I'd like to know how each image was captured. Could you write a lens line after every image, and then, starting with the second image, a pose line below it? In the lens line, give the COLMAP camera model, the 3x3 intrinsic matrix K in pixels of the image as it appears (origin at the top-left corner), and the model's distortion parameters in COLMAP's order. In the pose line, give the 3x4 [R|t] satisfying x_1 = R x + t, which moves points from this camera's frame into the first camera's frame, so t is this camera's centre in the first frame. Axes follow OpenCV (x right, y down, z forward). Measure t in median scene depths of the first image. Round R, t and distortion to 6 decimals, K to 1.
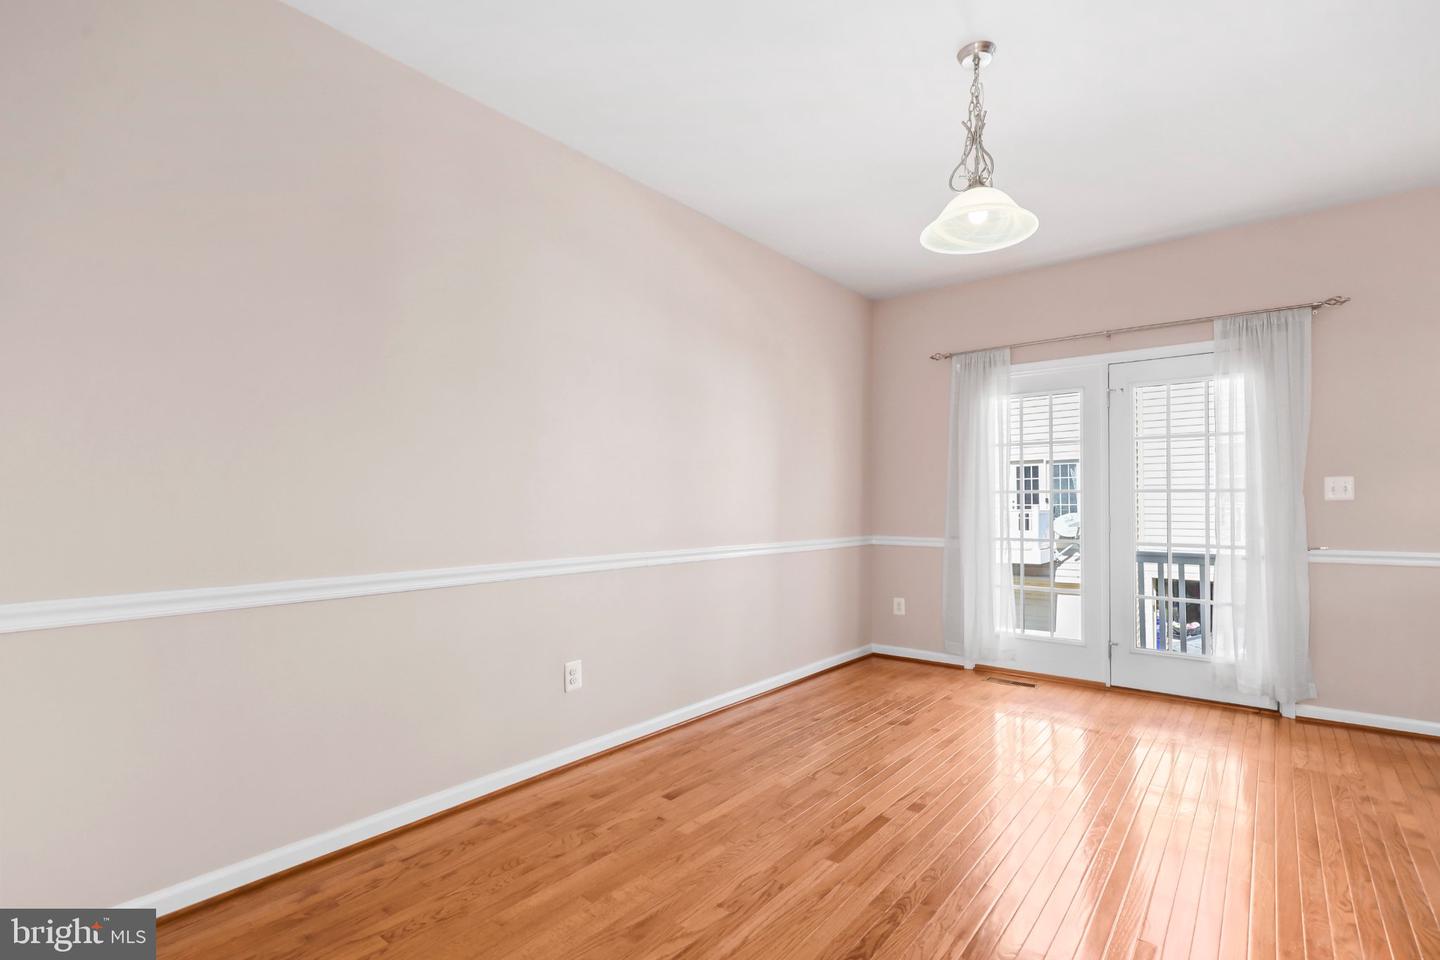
lens RADIAL K [[672.2, 0, 723.3], [0, 672.2, 493.6], [0, 0, 1]] dist [0.000942, 0.000413]
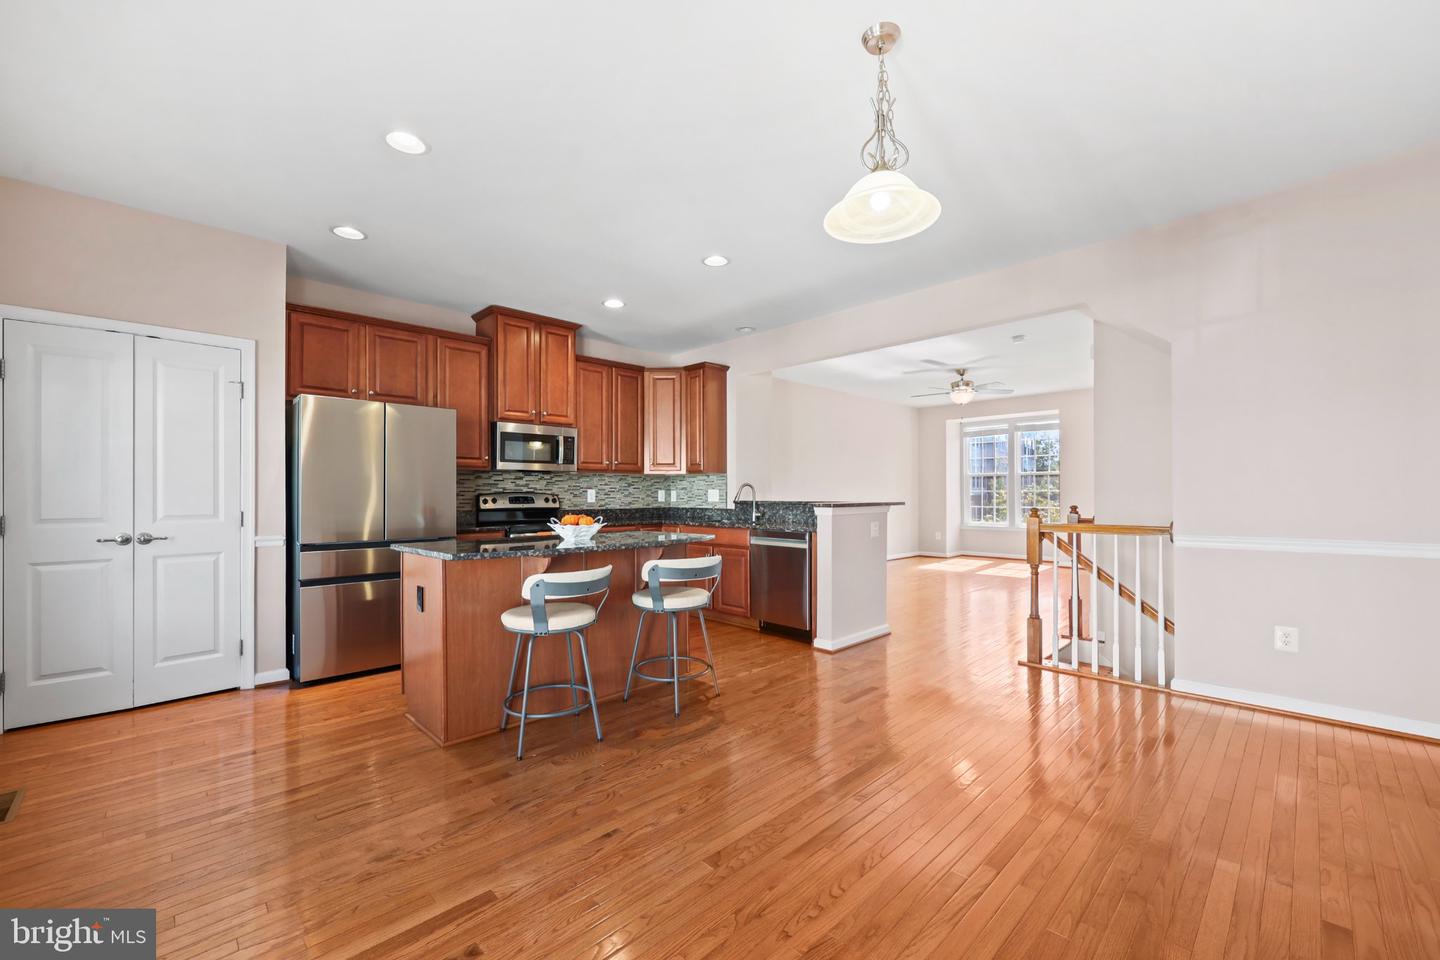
lens RADIAL K [[586.9, 0, 720.6], [0, 586.9, 490.9], [0, 0, 1]] dist [0.000705, 0.000102]
pose [[-0.993789, 0.006744, 0.111080, 0.311866], [0.004954, 0.999854, -0.016377, 0.012996], [-0.111174, -0.015725, -0.993677, 1.125019]]
